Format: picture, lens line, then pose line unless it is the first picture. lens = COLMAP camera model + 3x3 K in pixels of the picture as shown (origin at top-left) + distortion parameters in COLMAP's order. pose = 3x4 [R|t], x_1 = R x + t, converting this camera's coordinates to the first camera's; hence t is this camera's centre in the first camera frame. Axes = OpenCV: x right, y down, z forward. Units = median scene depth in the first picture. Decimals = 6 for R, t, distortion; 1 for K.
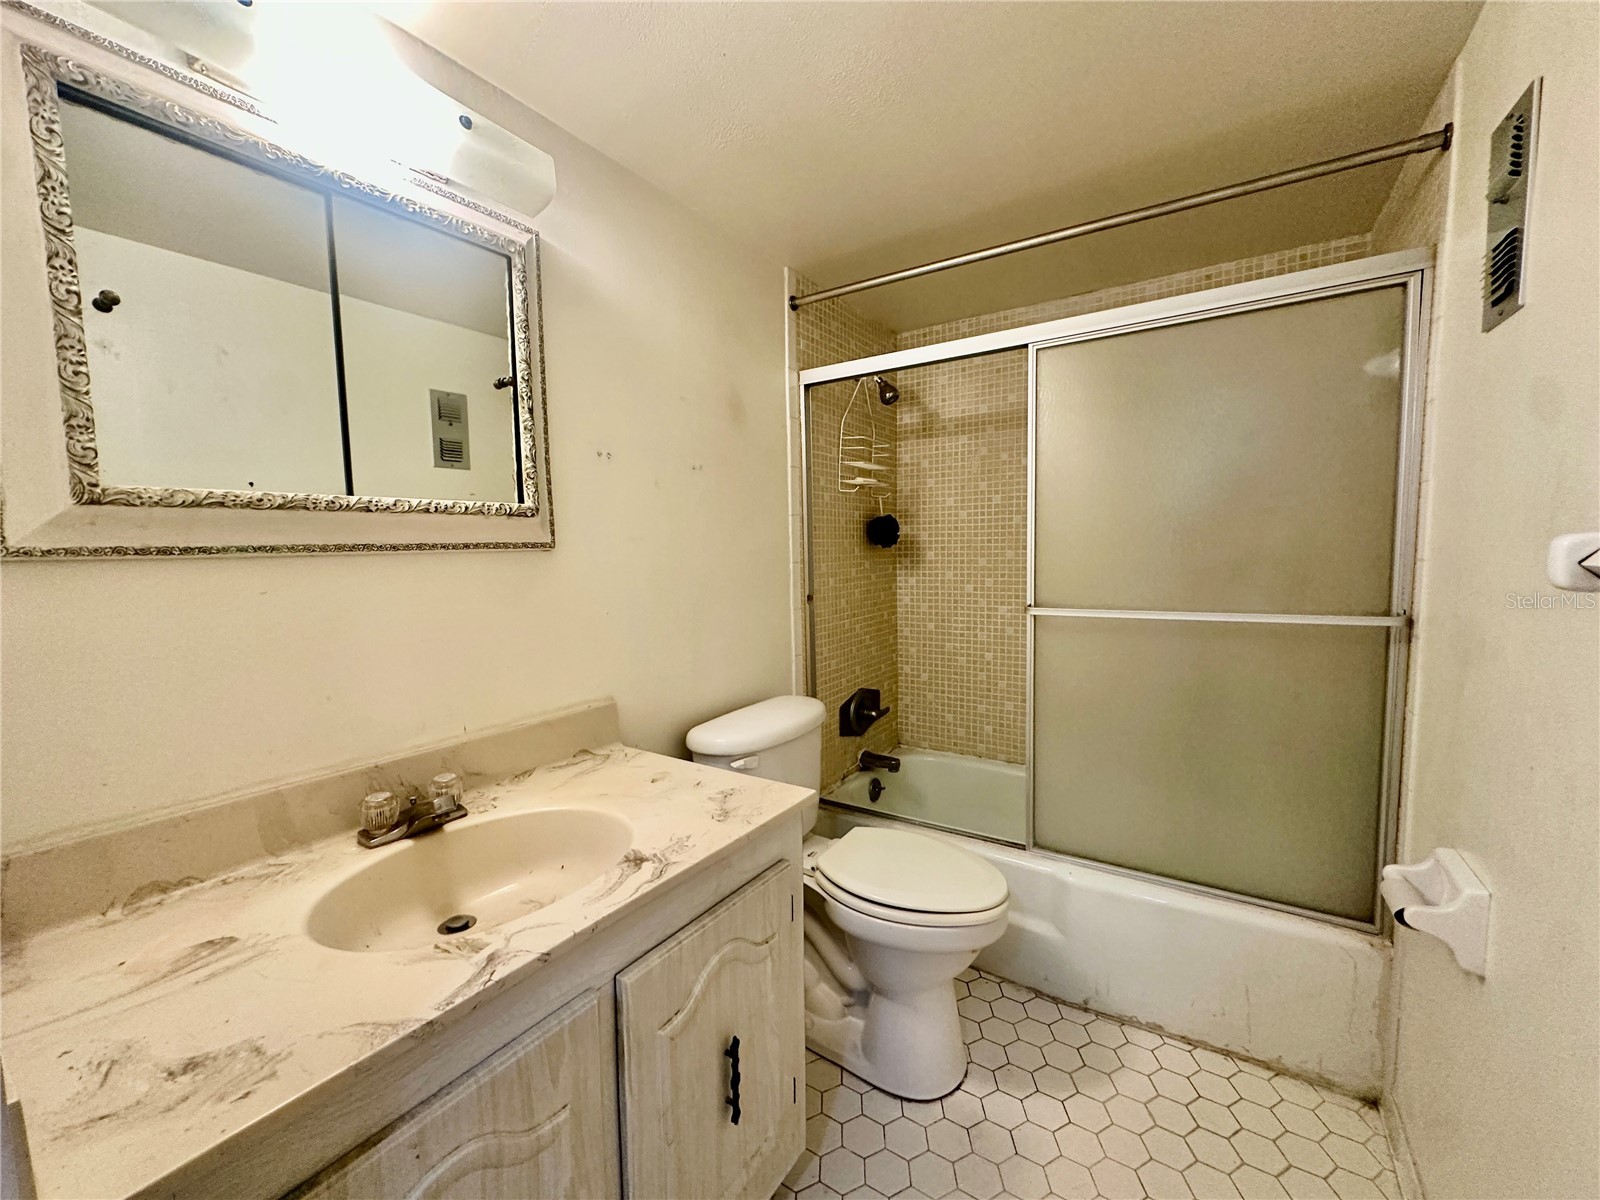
lens RADIAL K [[638.8, 0, 800.7], [0, 638.8, 594.7], [0, 0, 1]] dist [-0.003492, 0.000860]
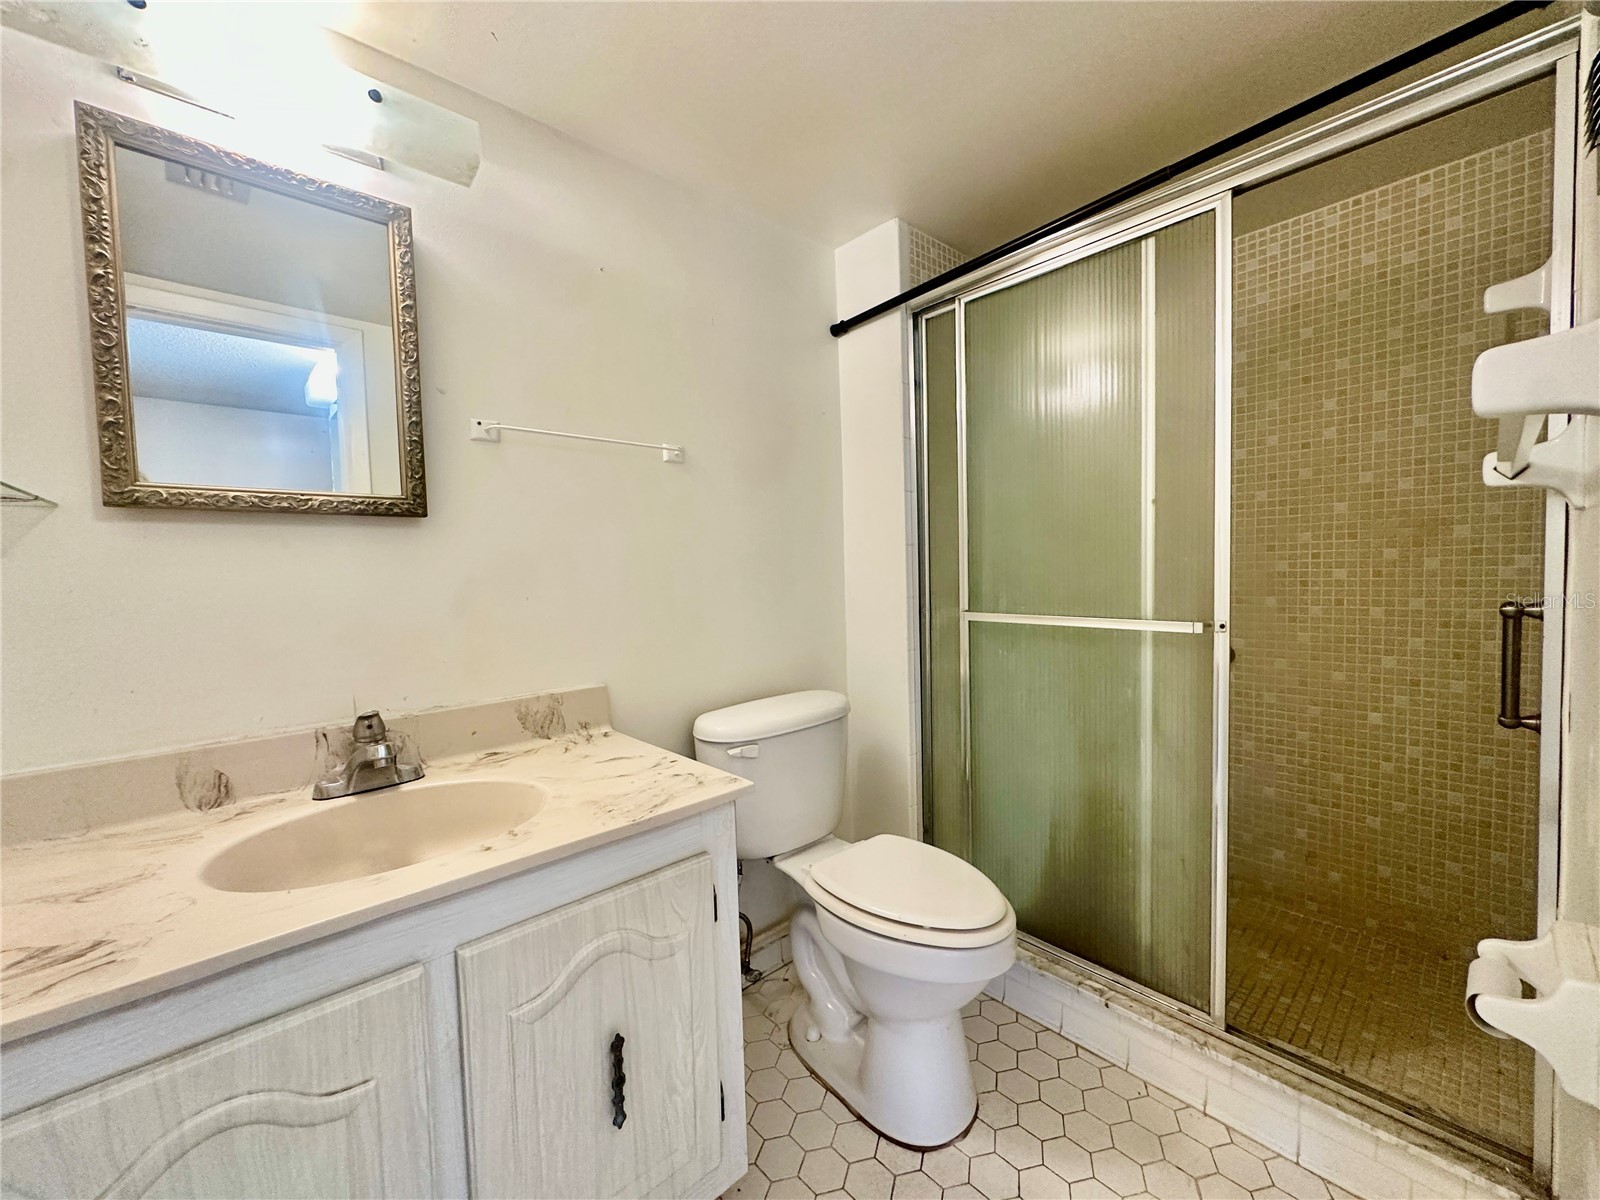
lens RADIAL K [[638.8, 0, 800.5], [0, 638.8, 603.9], [0, 0, 1]] dist [-0.003492, 0.000860]
pose [[0.971872, -0.005906, -0.235434, 0.314917], [0.007046, 0.999967, 0.004001, 0.059698], [0.235403, -0.005547, 0.971882, 0.143391]]
